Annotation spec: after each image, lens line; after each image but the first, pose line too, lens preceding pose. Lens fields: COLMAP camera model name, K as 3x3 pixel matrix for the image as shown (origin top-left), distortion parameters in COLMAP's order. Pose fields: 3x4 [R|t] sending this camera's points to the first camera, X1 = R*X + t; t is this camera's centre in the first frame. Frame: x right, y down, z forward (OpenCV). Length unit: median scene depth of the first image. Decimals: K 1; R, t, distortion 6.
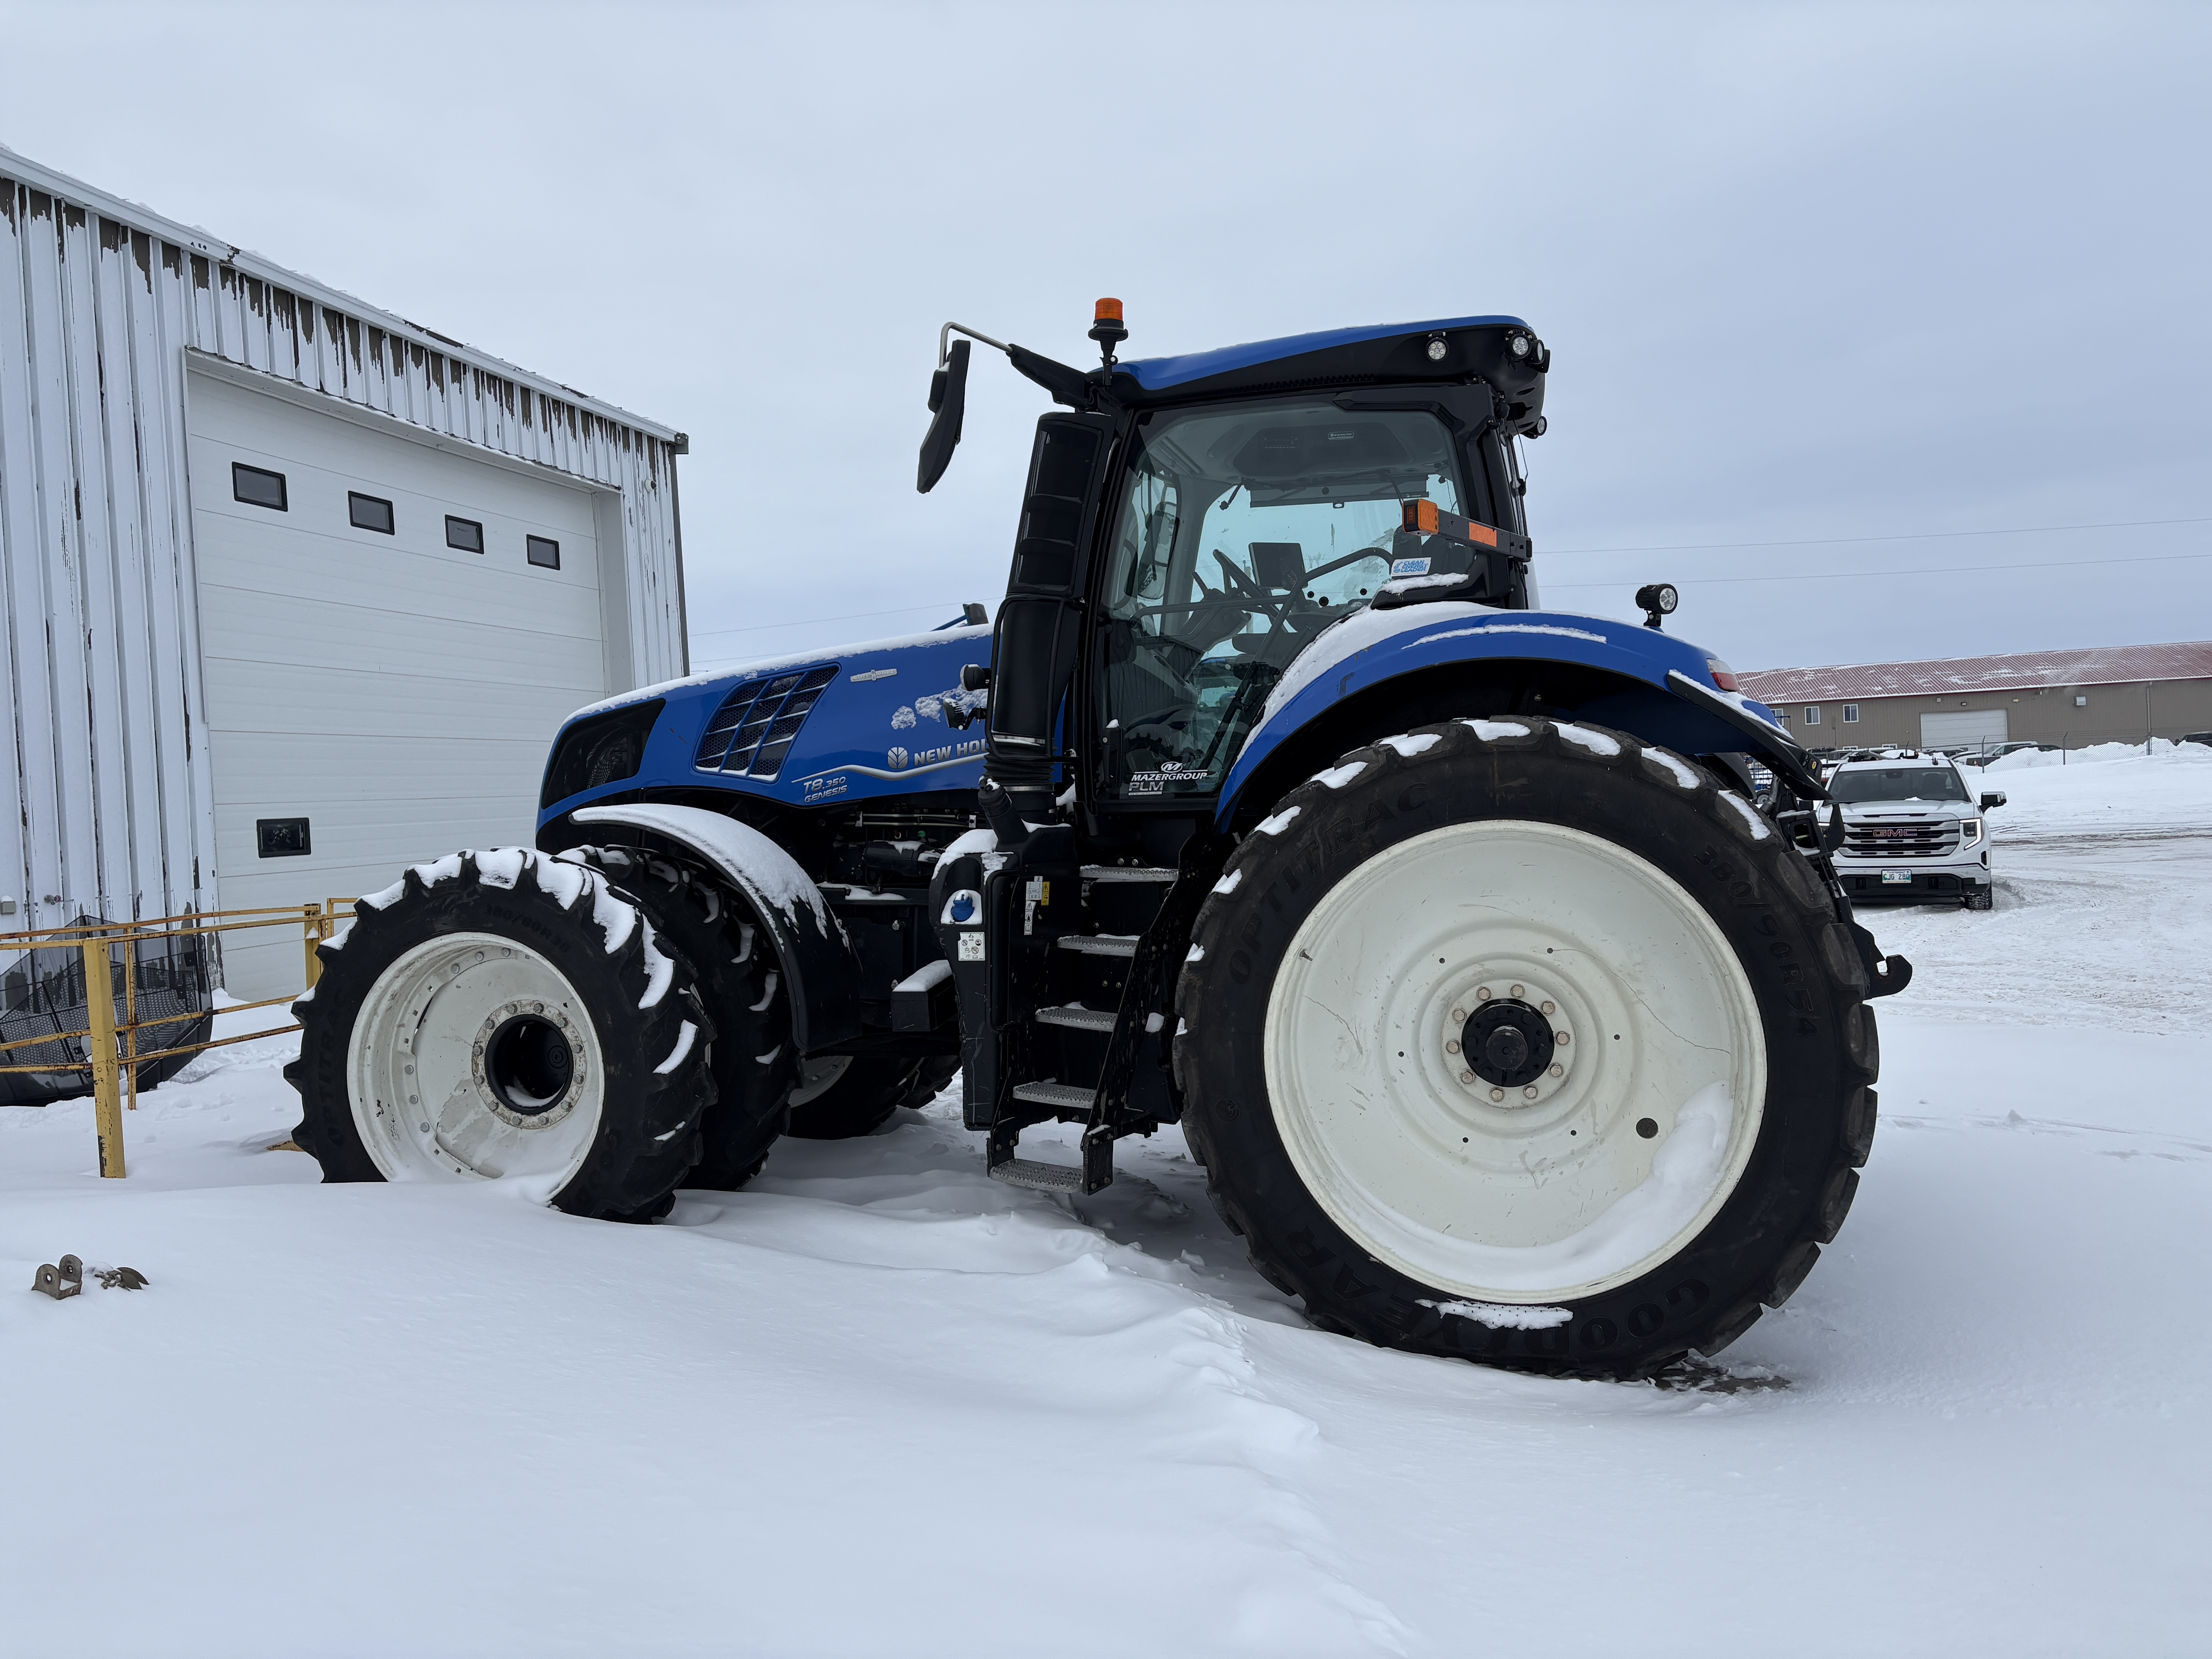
lens RADIAL K [[1664.0, 0, 1095.4], [0, 1664.0, 838.3], [0, 0, 1]] dist [0.031467, -0.002499]
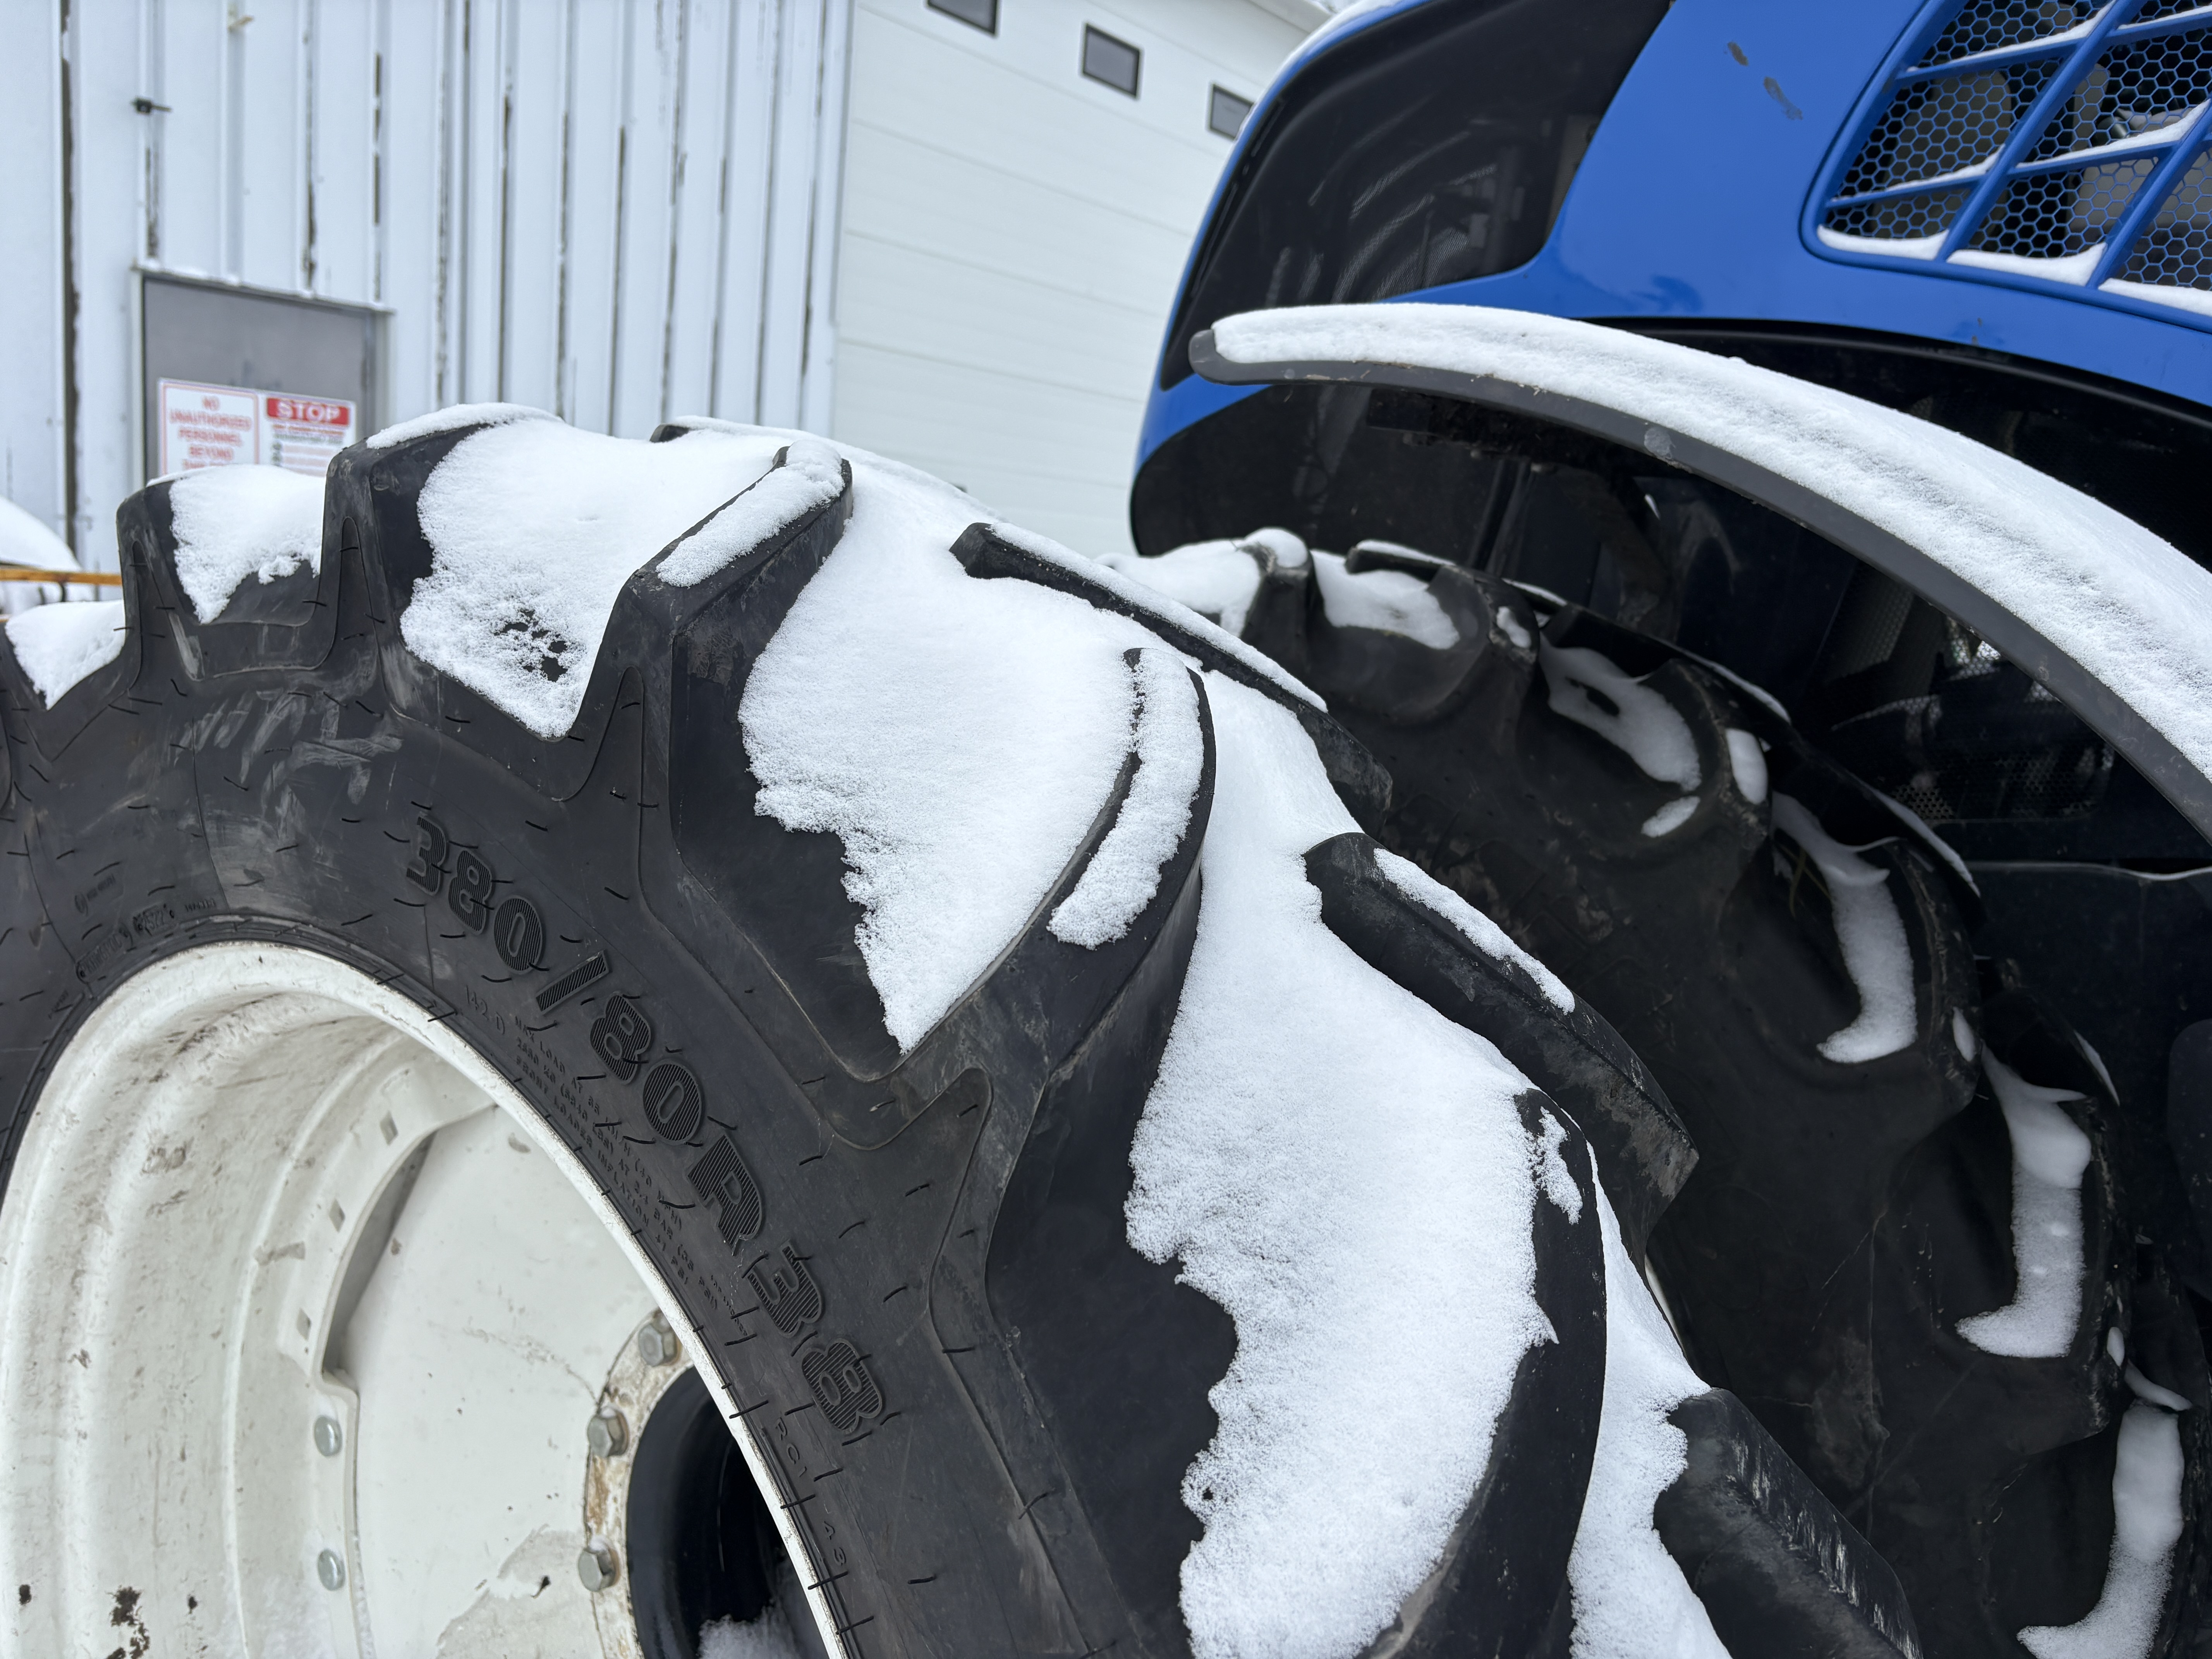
lens RADIAL K [[1673.7, 0, 1106.0], [0, 1673.7, 829.5], [0, 0, 1]] dist [0.038286, -0.042523]
pose [[0.900163, 0.201215, -0.386289, -0.256891], [-0.147701, 0.975361, 0.163874, 0.010864], [0.409745, -0.090458, 0.907704, 0.873395]]
